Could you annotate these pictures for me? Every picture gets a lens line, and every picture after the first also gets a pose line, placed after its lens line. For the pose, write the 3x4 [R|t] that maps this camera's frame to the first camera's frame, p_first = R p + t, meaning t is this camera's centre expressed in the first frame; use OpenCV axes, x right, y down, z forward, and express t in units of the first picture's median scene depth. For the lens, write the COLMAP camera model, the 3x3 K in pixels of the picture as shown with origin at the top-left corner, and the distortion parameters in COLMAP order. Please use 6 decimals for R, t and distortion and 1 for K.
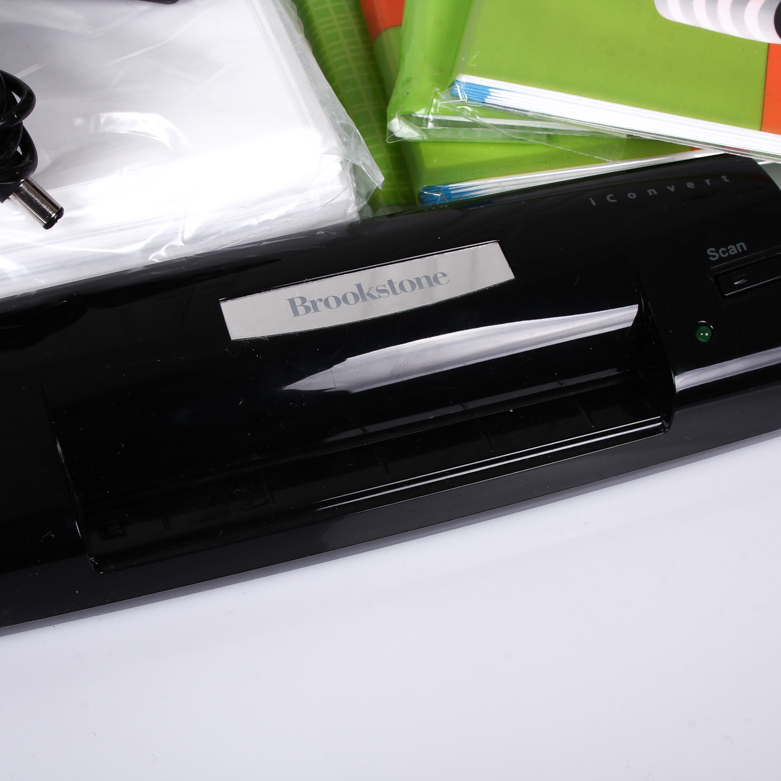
lens RADIAL K [[1323.4, 0, 390.5], [0, 1323.4, 390.5], [0, 0, 1]] dist [-0.055008, -0.167081]
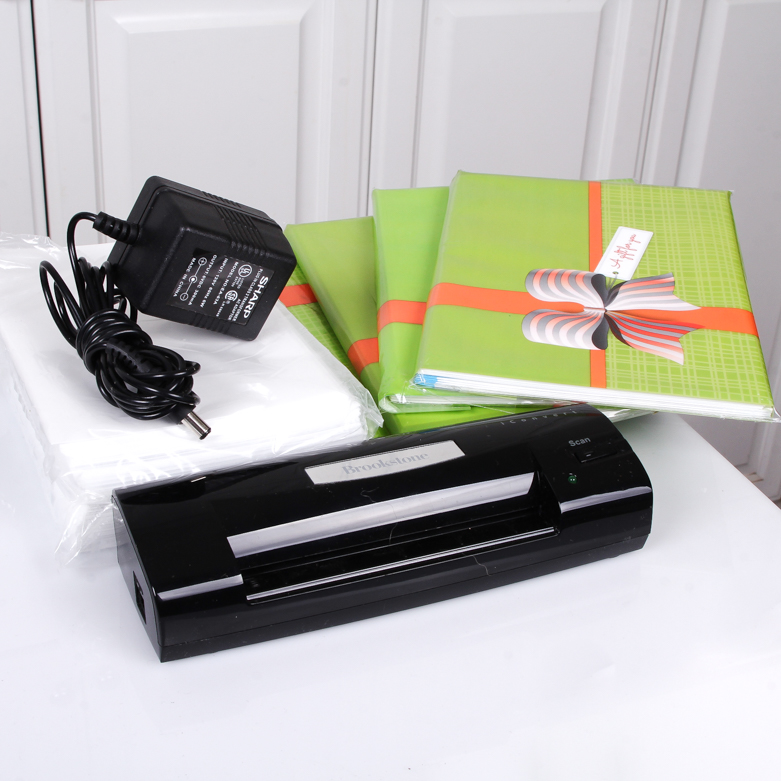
lens RADIAL K [[1323.4, 0, 390.5], [0, 1323.4, 390.5], [0, 0, 1]] dist [-0.055008, -0.167081]
pose [[0.993779, -0.036857, 0.105091, -0.189360], [0.076239, 0.913016, -0.400736, 0.538426], [-0.081180, 0.406256, 0.910146, -0.653035]]
